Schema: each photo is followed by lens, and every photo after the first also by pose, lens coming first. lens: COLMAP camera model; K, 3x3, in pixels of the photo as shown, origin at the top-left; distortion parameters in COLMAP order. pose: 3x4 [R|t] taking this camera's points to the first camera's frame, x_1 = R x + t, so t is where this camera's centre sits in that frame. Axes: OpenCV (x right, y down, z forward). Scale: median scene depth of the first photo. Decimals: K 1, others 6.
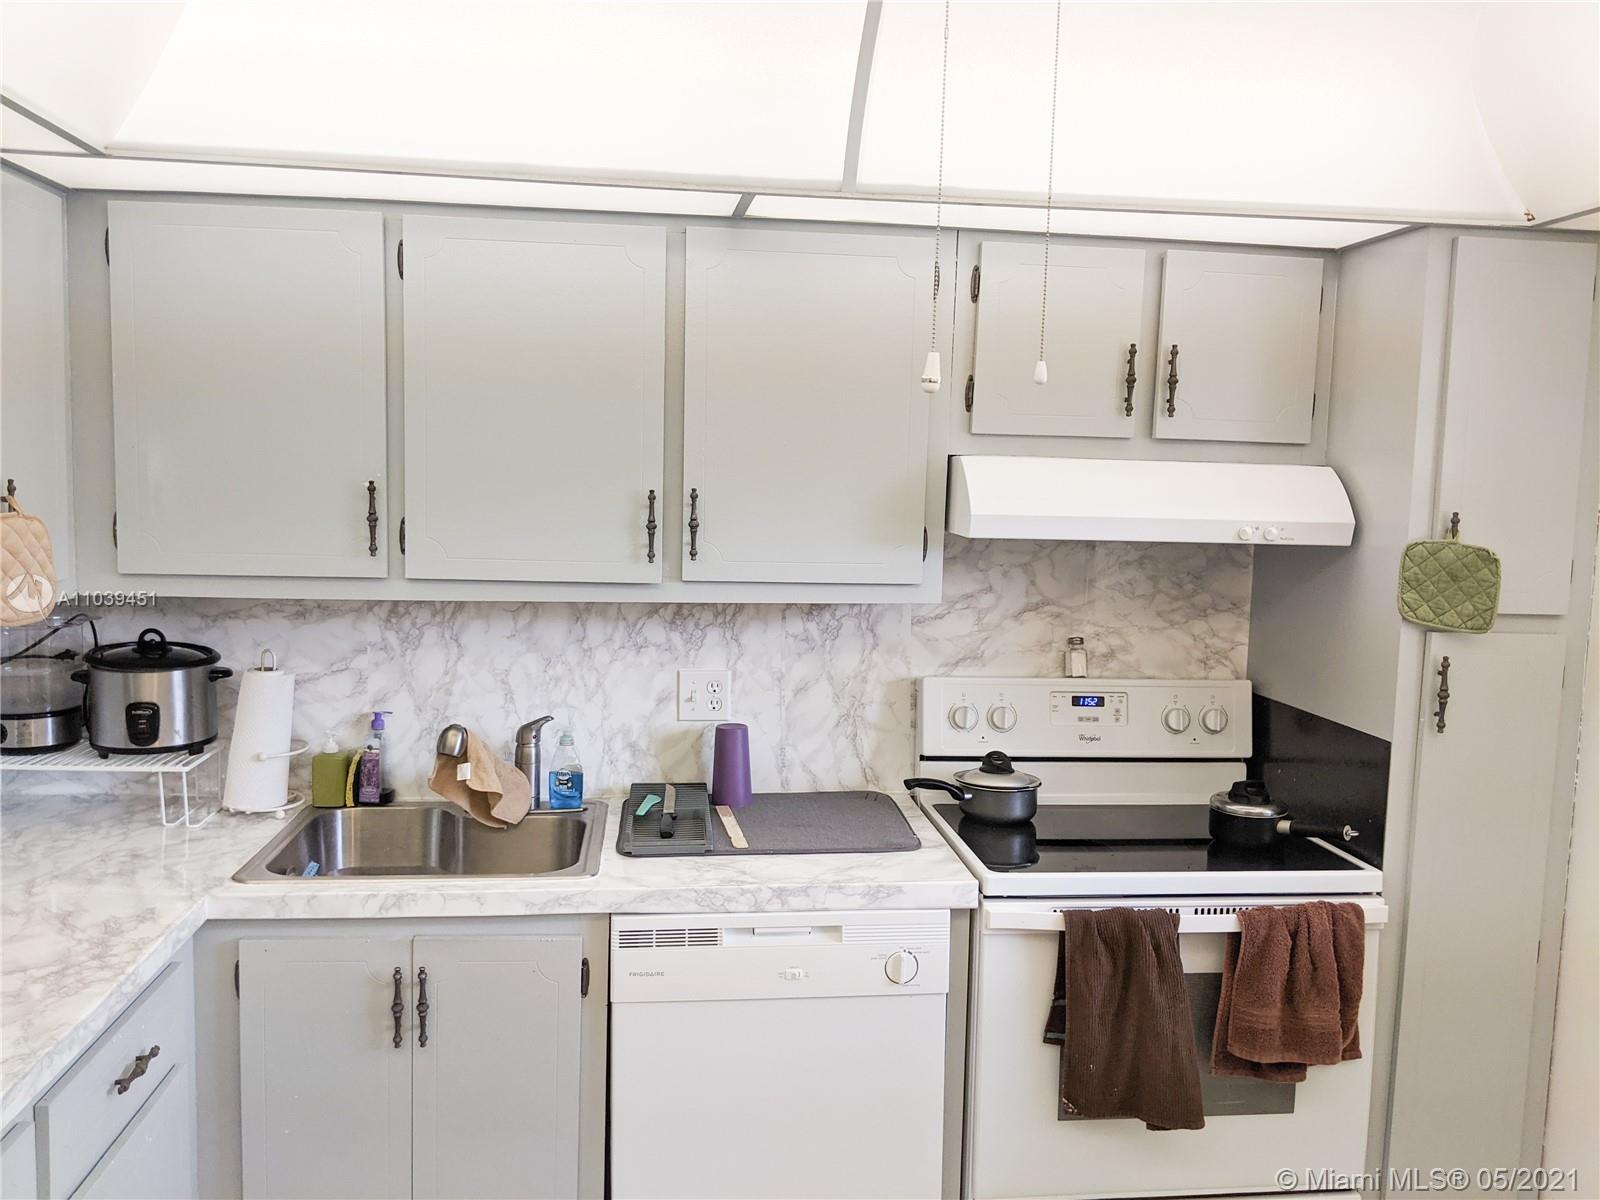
lens RADIAL K [[1269.8, 0, 795.1], [0, 1269.8, 559.4], [0, 0, 1]] dist [0.016166, -0.030013]
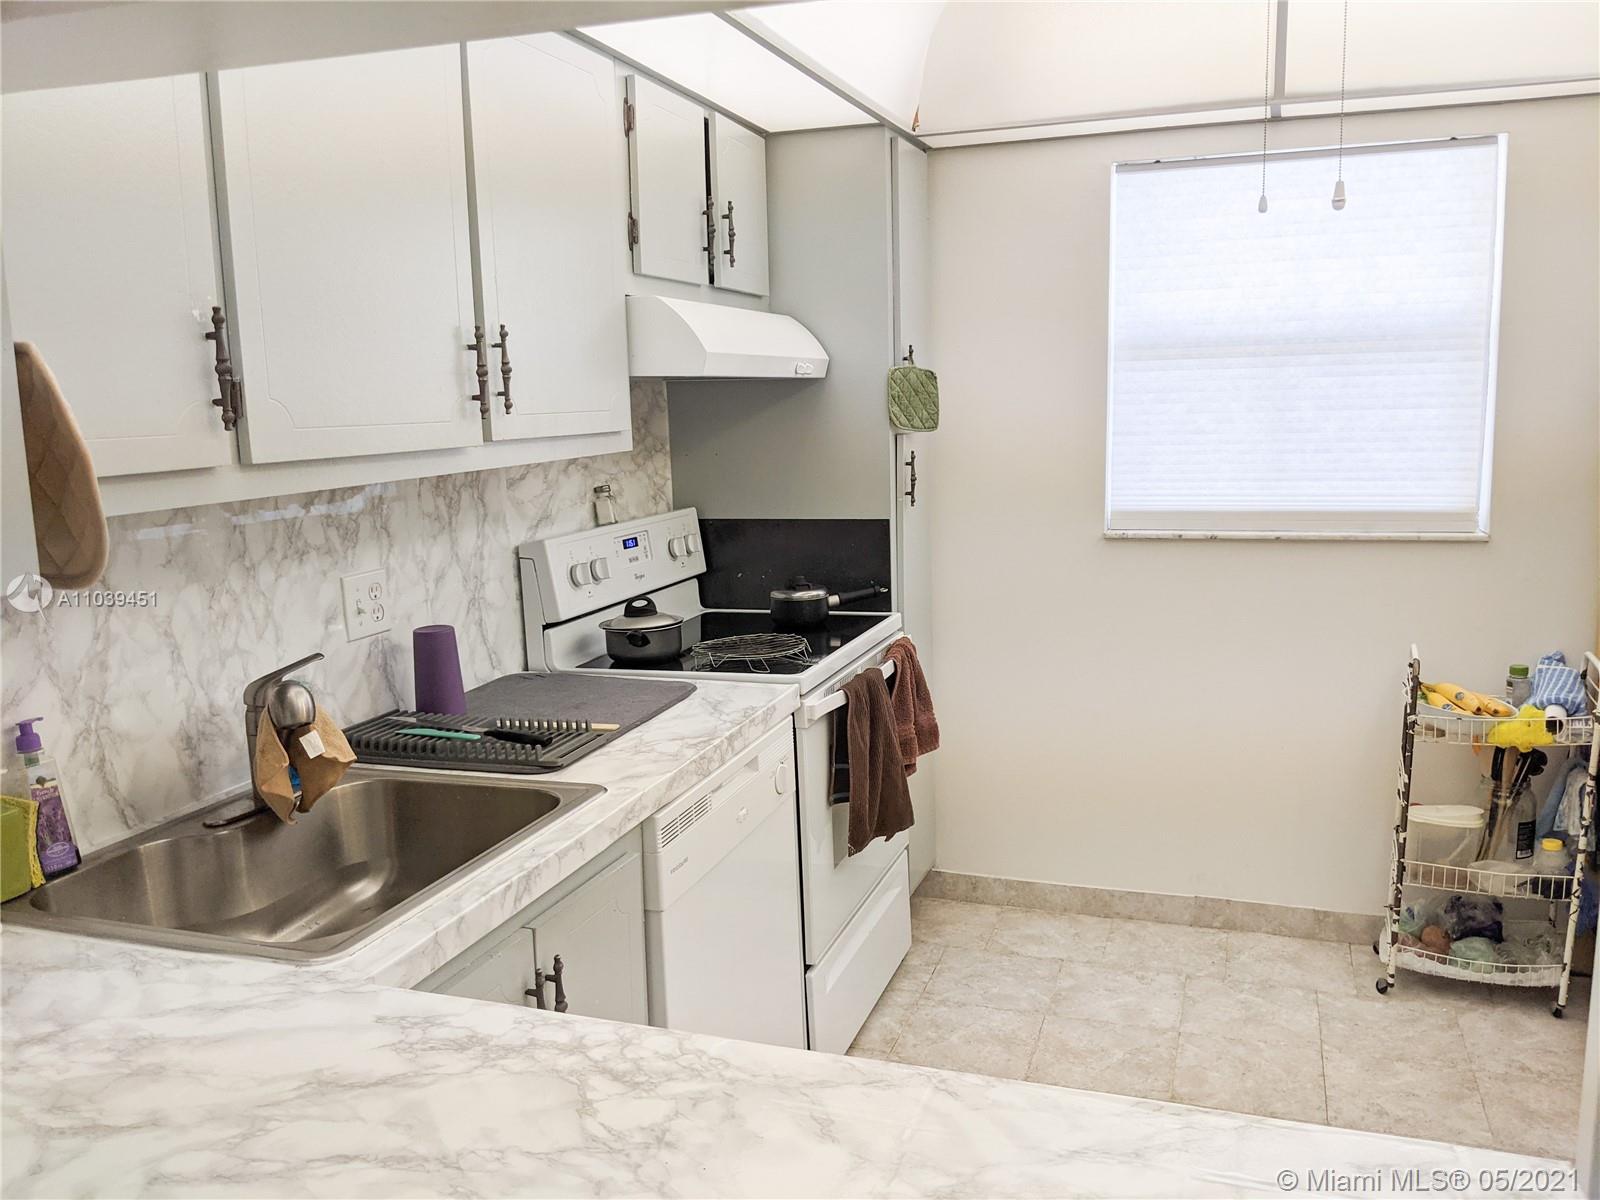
lens RADIAL K [[1269.8, 0, 800.8], [0, 1269.8, 602.7], [0, 0, 1]] dist [0.016166, -0.030013]
pose [[0.435790, -0.182998, 0.881248, -0.670904], [0.097042, 0.982958, 0.156131, 0.009518], [-0.894802, 0.017478, 0.446122, 0.416547]]
